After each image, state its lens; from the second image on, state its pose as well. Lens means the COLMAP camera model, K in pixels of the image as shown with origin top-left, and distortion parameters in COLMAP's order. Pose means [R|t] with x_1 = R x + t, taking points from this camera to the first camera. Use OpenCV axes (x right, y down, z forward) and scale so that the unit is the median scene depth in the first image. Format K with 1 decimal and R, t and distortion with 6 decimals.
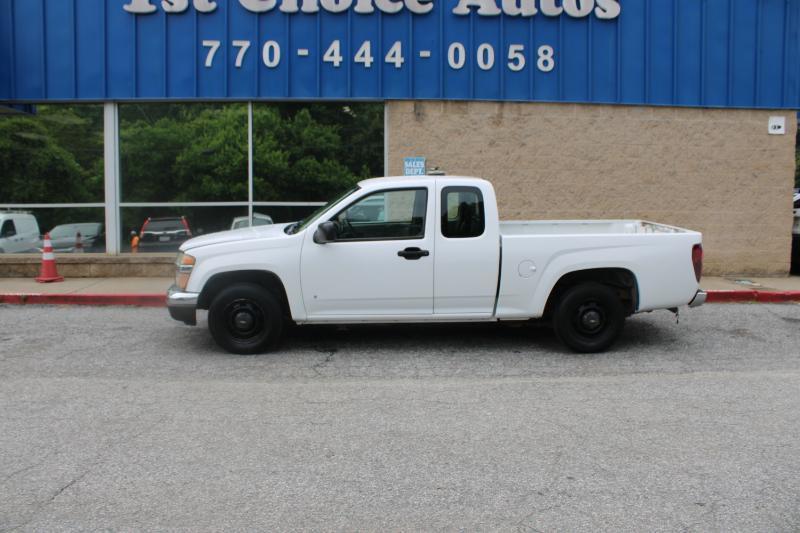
lens RADIAL K [[653.8, 0, 391.0], [0, 653.8, 268.2], [0, 0, 1]] dist [-0.162627, 0.138588]
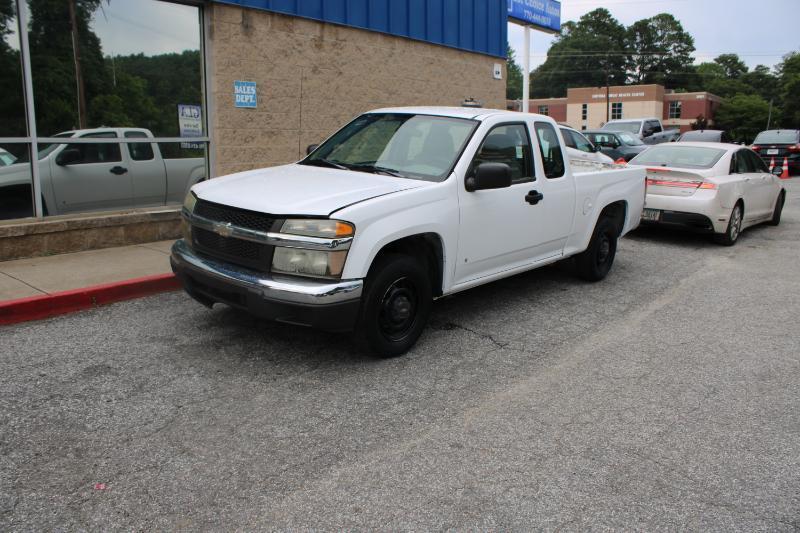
lens RADIAL K [[656.9, 0, 390.6], [0, 656.9, 268.1], [0, 0, 1]] dist [-0.163381, 0.143184]
pose [[0.675097, -0.137392, 0.724822, -0.450843], [0.064657, 0.989743, 0.127388, -0.031777], [-0.734890, -0.039134, 0.677056, 0.324317]]
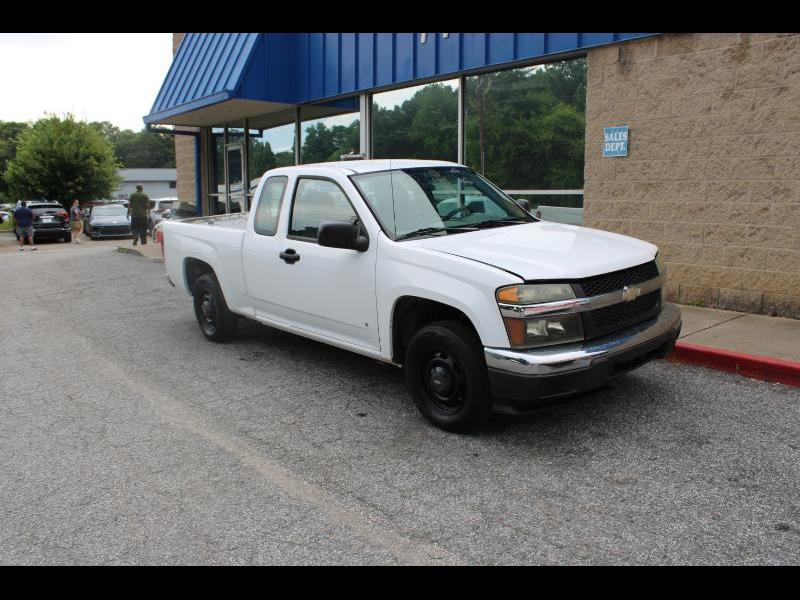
lens RADIAL K [[656.5, 0, 400.9], [0, 656.5, 314.2], [0, 0, 1]] dist [-0.164031, 0.136751]
pose [[0.603655, 0.139671, -0.784916, 0.471340], [-0.062010, 0.989777, 0.128435, -0.042937], [0.794831, -0.028857, 0.606145, 0.387488]]
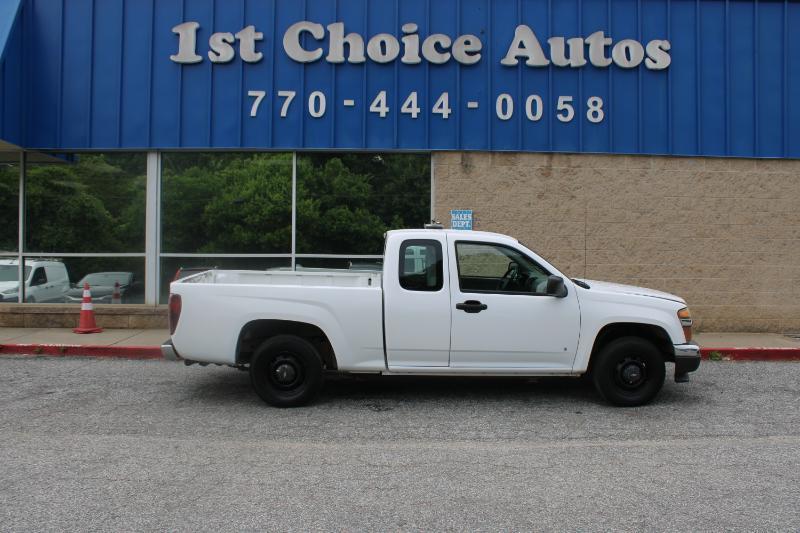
lens RADIAL K [[668.5, 0, 397.7], [0, 668.5, 275.6], [0, 0, 1]] dist [-0.162507, 0.144112]
pose [[0.999530, 0.006821, -0.029877, -0.029533], [-0.008779, 0.997788, -0.065898, -0.004568], [0.029361, 0.066129, 0.997379, 0.004391]]
